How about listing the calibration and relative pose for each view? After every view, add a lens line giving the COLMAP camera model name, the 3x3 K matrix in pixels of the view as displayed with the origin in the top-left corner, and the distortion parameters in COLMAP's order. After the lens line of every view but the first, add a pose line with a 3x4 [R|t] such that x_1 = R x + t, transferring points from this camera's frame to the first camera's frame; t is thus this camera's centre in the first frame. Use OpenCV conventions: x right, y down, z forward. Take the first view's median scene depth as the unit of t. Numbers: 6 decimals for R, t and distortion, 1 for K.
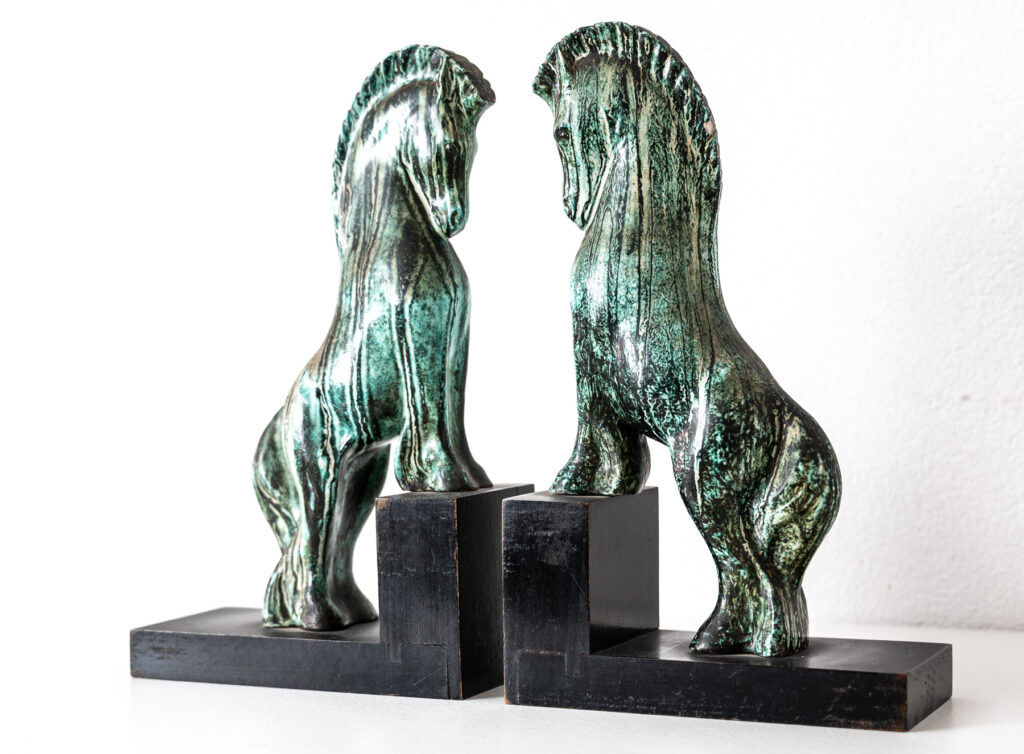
lens RADIAL K [[1966.2, 0, 511.6], [0, 1966.2, 407.9], [0, 0, 1]] dist [-0.002974, 0.000000]
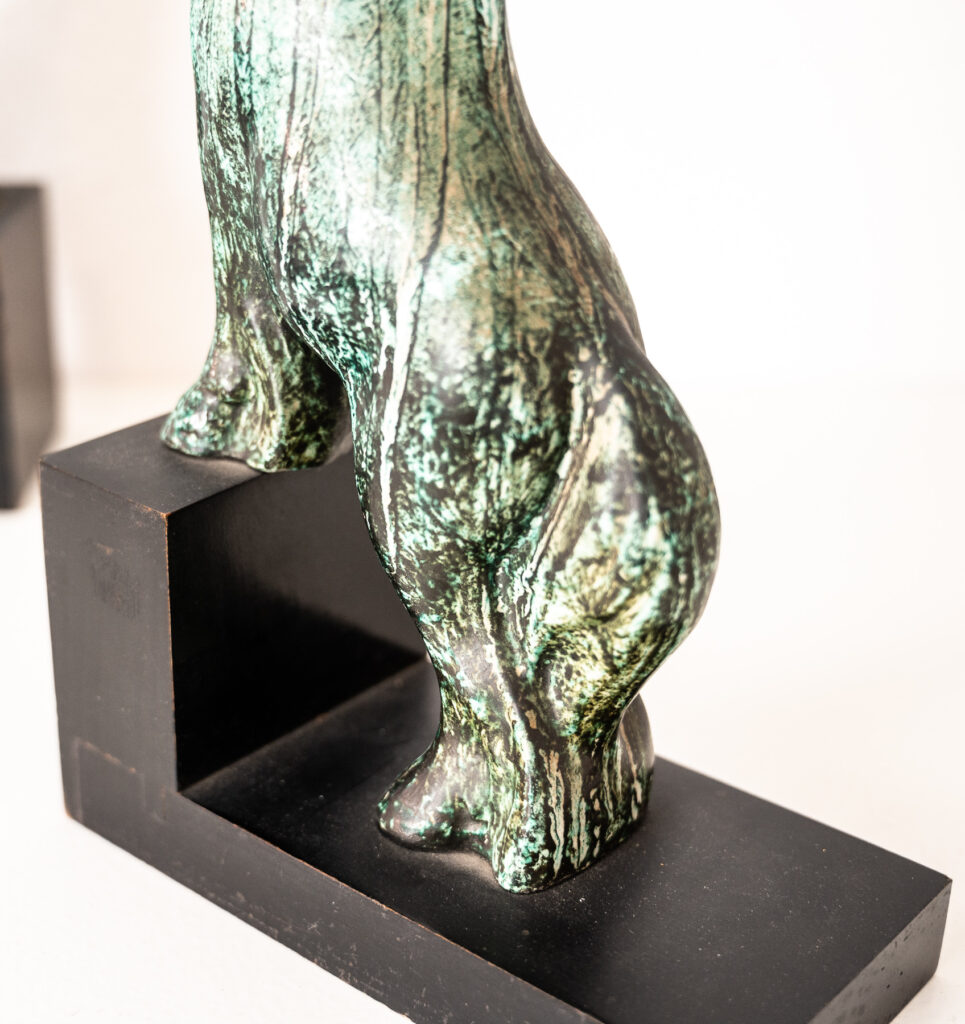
lens RADIAL K [[1762.8, 0, 391.2], [0, 1762.8, 499.8], [0, 0, 1]] dist [-0.025045, 0.000000]
pose [[0.959929, 0.133841, -0.246217, 0.189248], [-0.035257, 0.929279, 0.367691, -0.108274], [0.278016, -0.344276, 0.896761, 0.631681]]
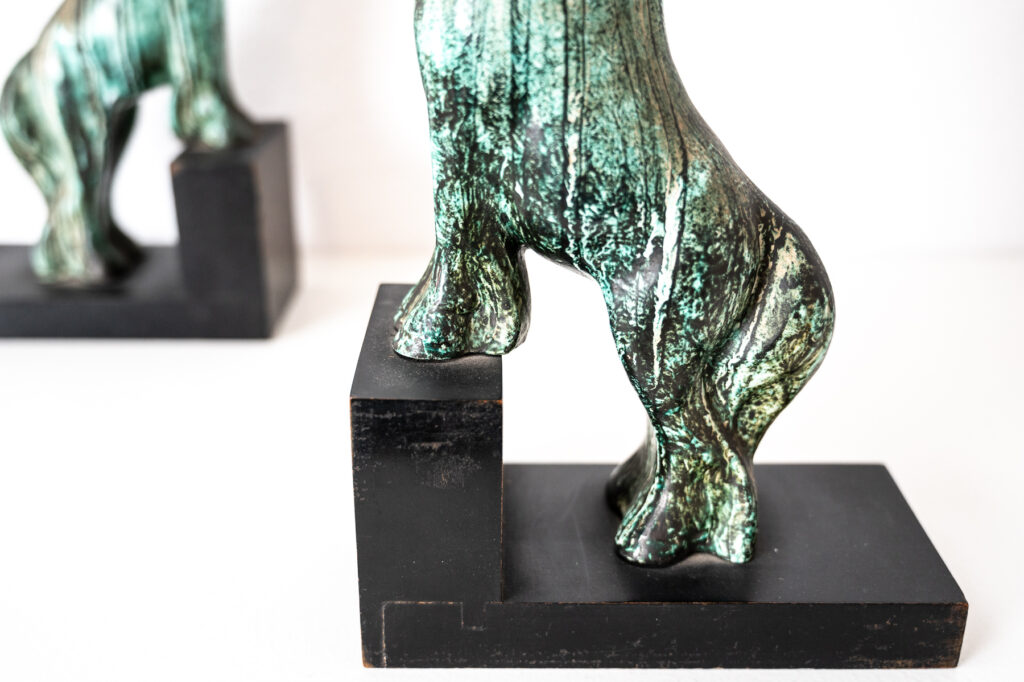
lens RADIAL K [[1192.4, 0, 509.4], [0, 1192.4, 337.3], [0, 0, 1]] dist [-0.014444, 0.000000]
pose [[0.903892, -0.150784, 0.400304, -0.106223], [-0.004424, 0.932469, 0.361224, -0.106031], [-0.427738, -0.328278, 0.842184, 0.674192]]
